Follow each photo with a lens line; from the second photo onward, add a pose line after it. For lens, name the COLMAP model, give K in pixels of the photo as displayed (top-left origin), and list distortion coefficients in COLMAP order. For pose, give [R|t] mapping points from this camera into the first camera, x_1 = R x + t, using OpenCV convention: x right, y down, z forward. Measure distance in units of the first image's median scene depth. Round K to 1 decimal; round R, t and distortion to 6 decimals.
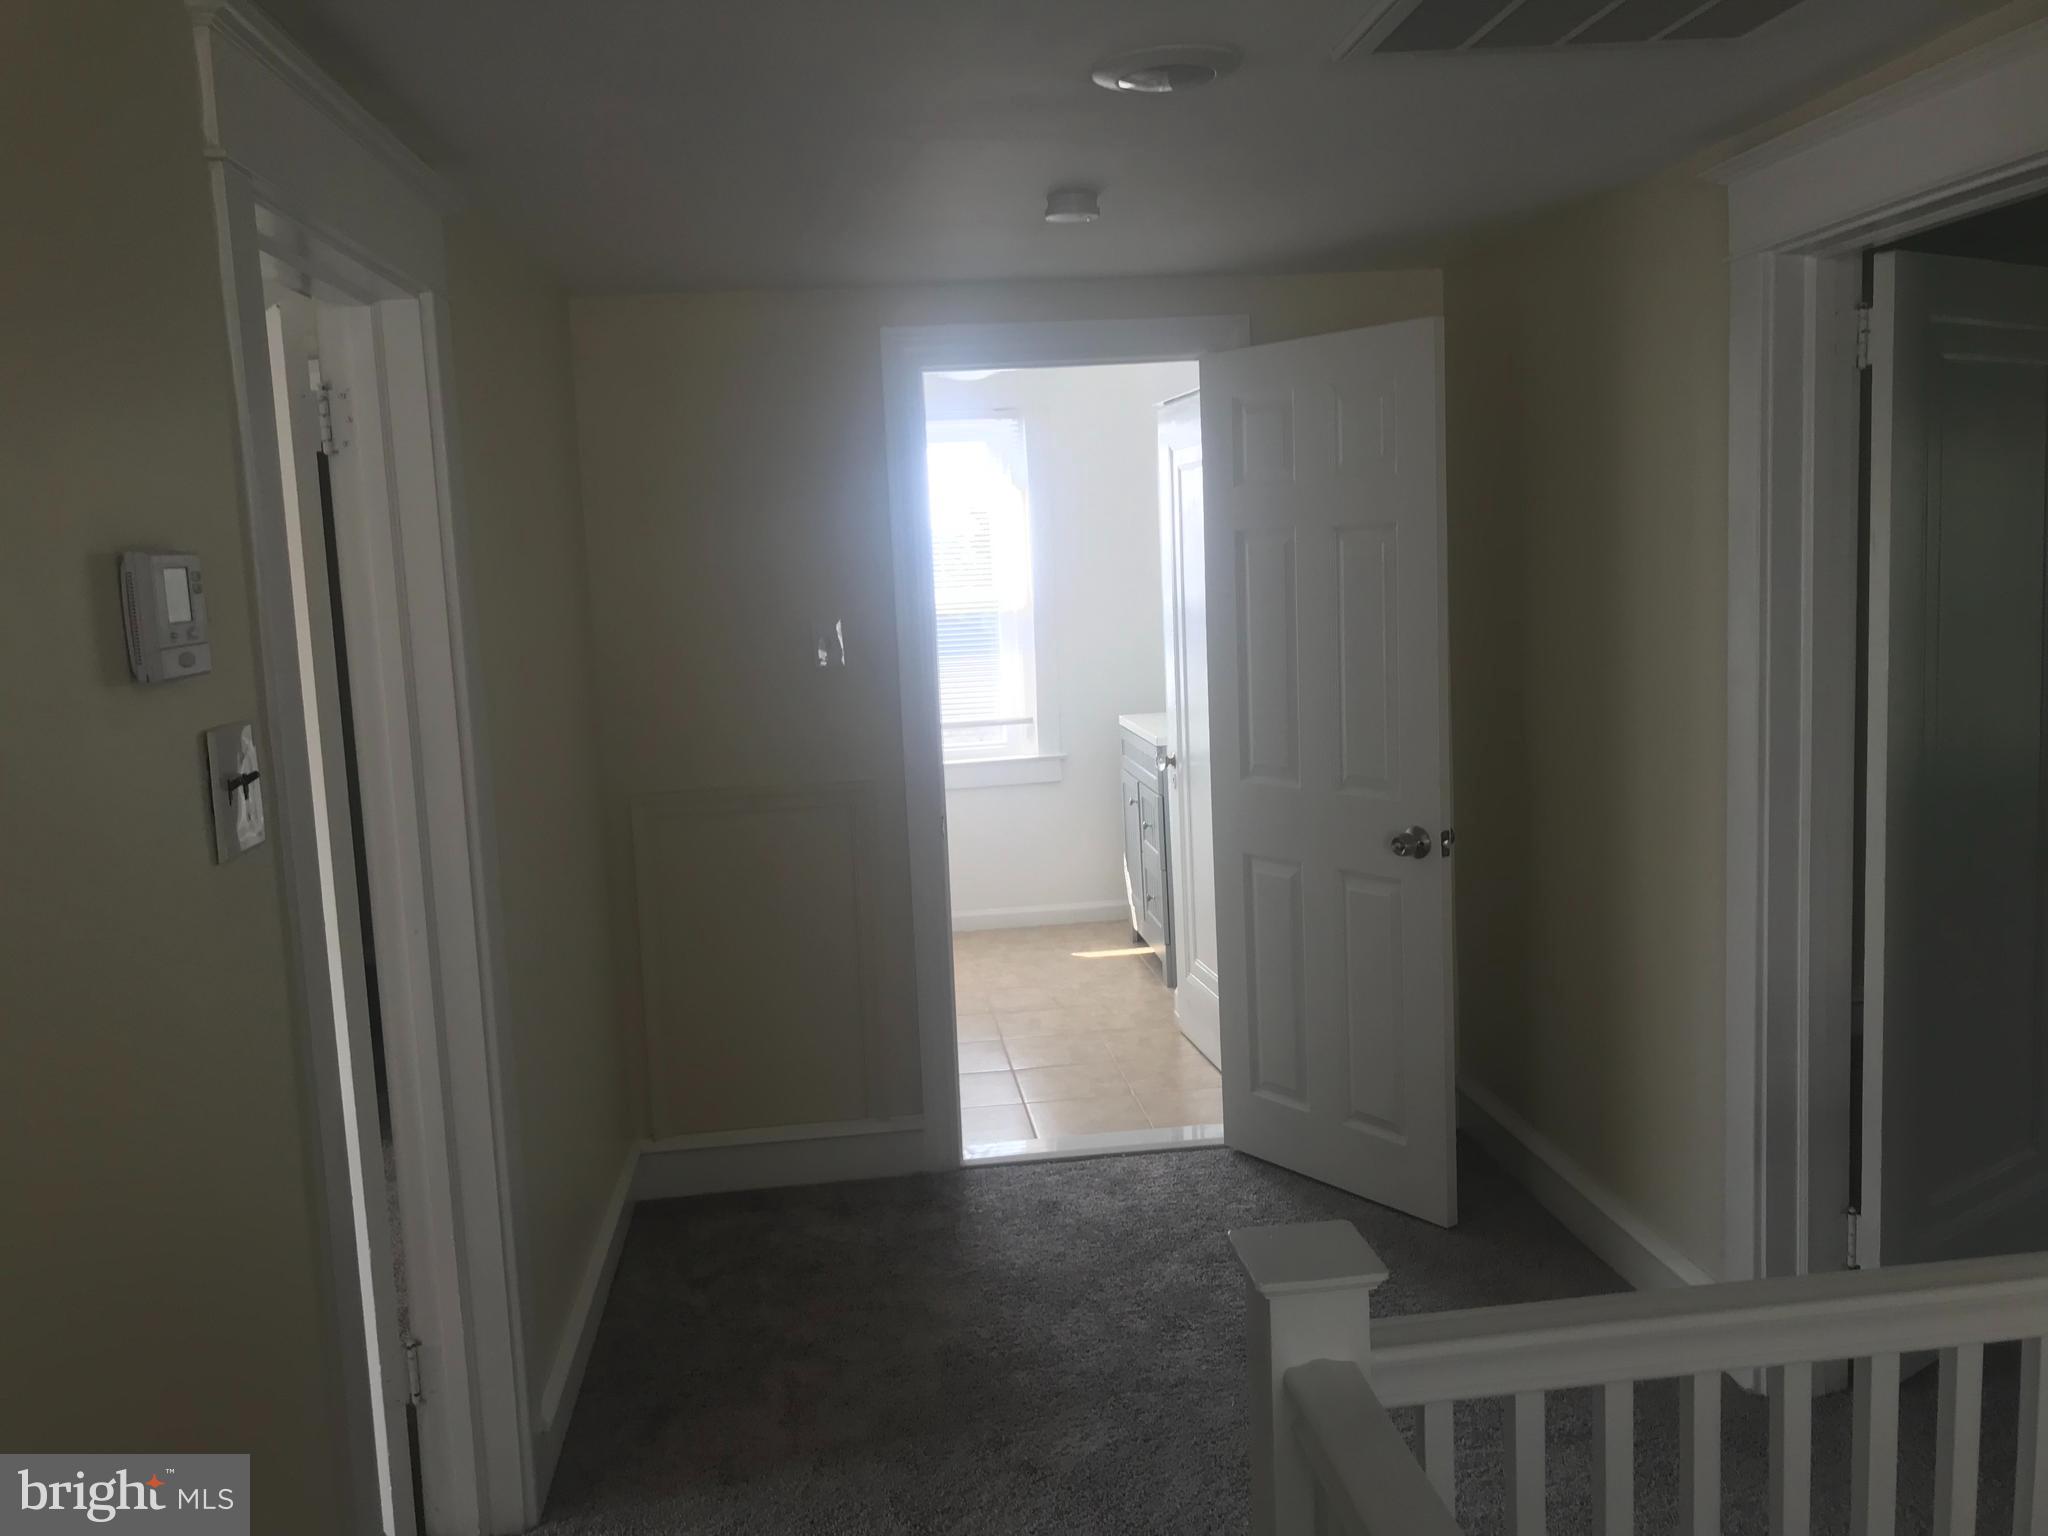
lens RADIAL K [[1697.6, 0, 1004.6], [0, 1697.6, 758.5], [0, 0, 1]] dist [0.063724, -0.103717]
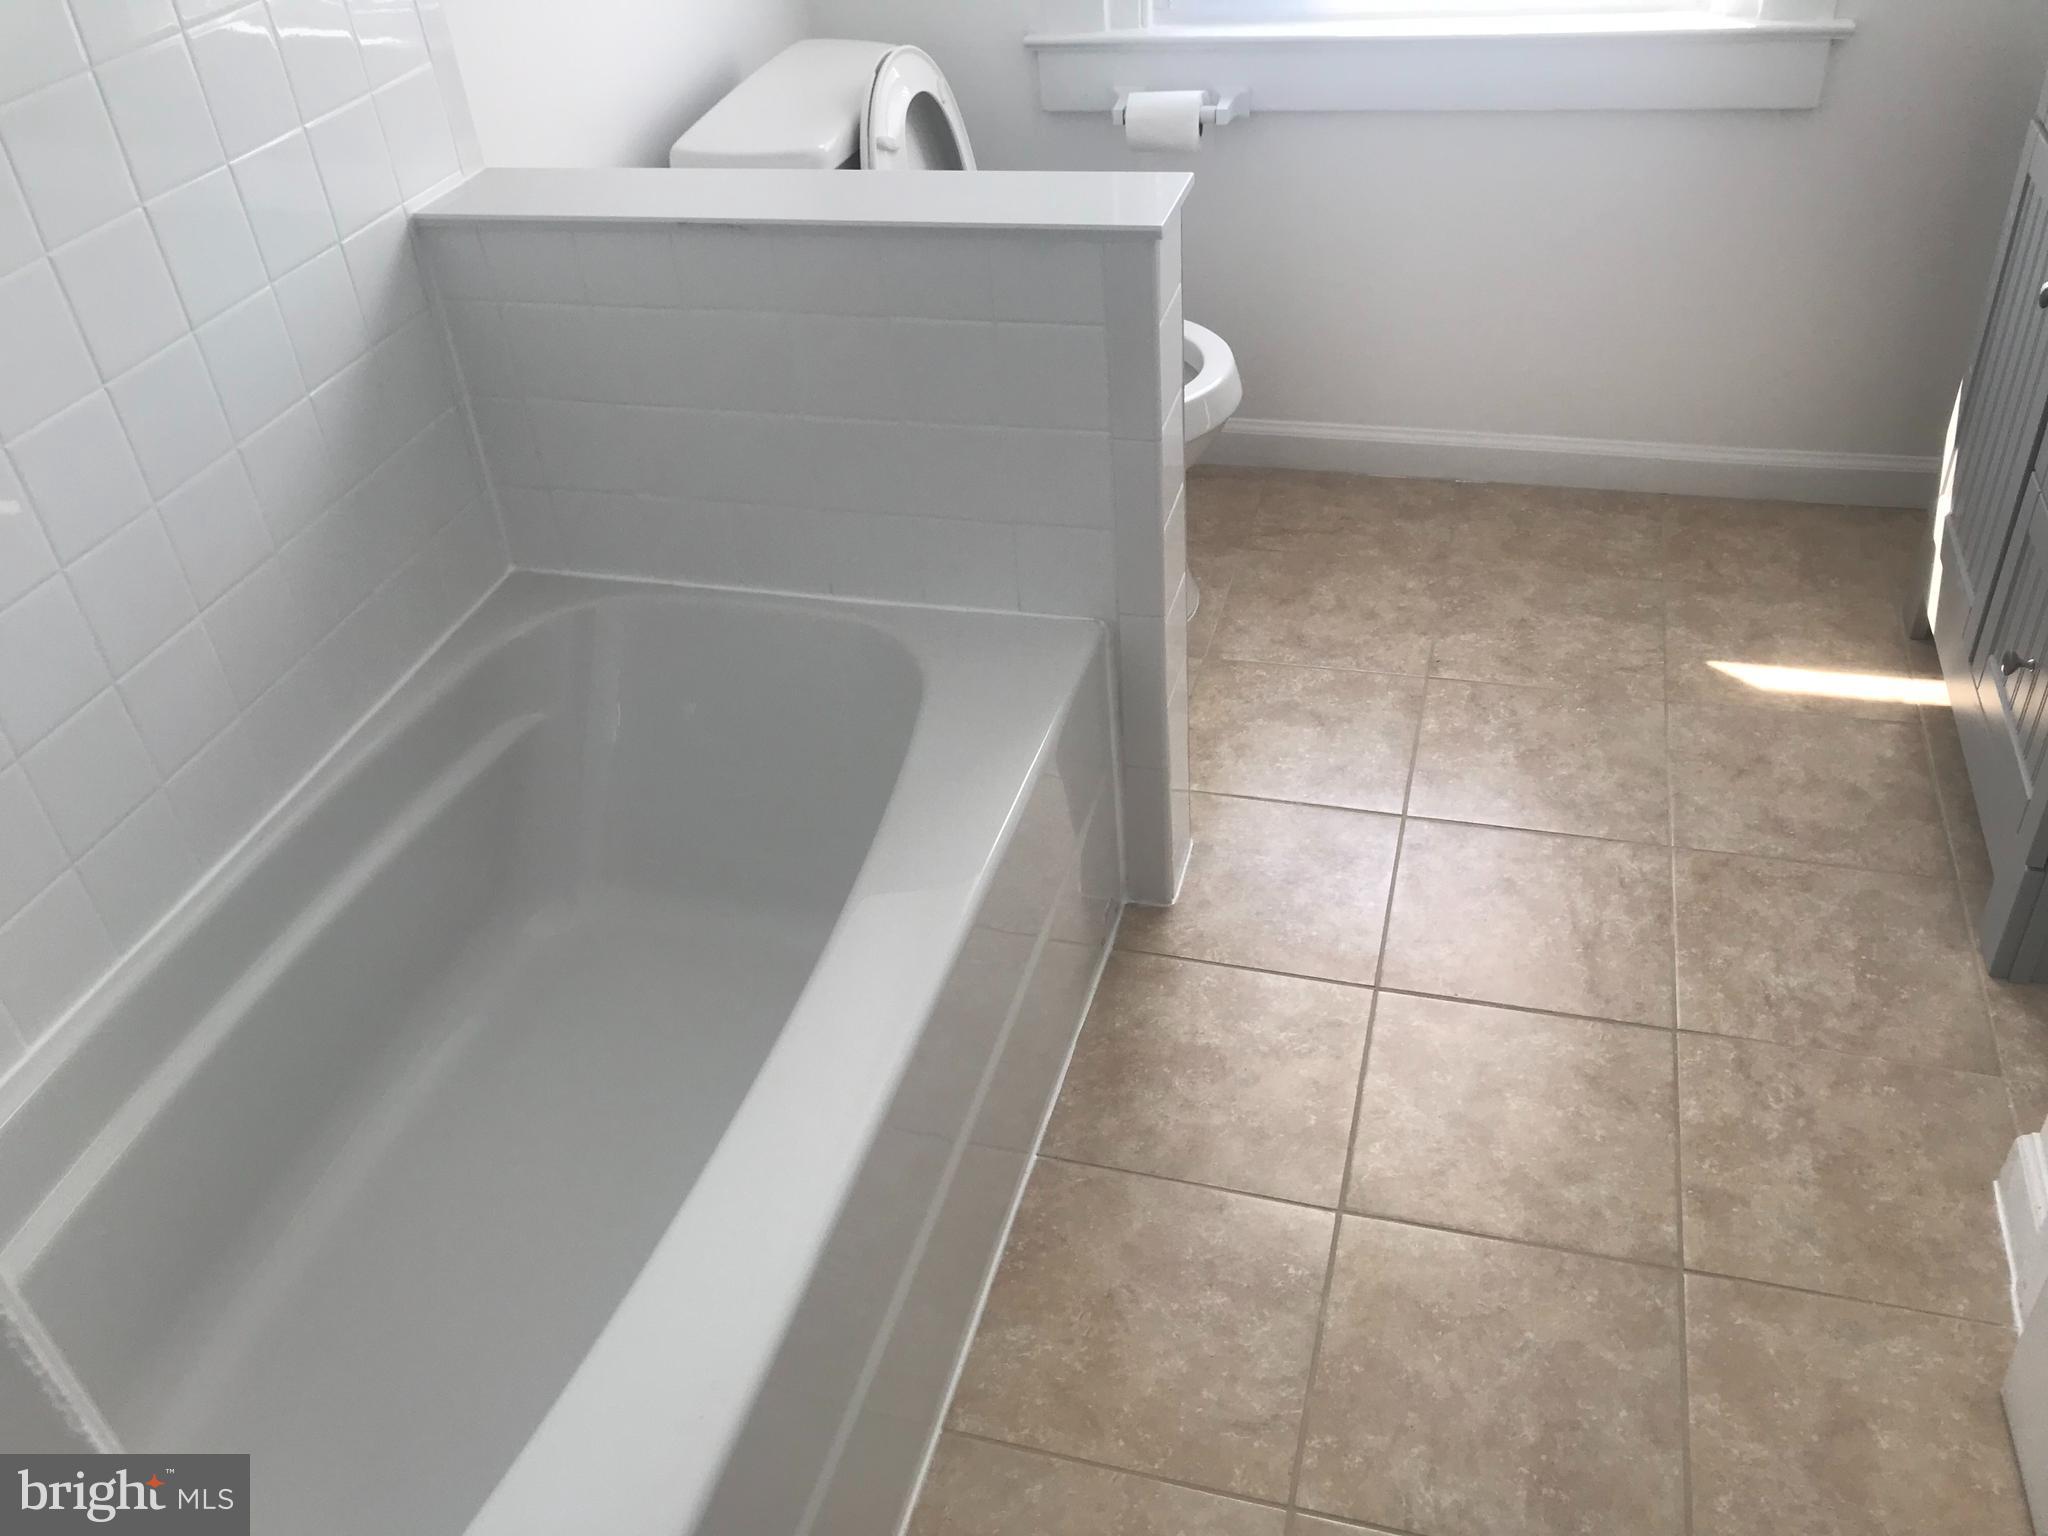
lens RADIAL K [[1697.6, 0, 1004.6], [0, 1697.6, 758.5], [0, 0, 1]] dist [0.063724, -0.103717]
pose [[0.926138, 0.206589, -0.315578, 0.019065], [-0.006974, 0.845903, 0.533291, -0.054945], [0.377121, -0.491701, 0.784863, 0.634819]]
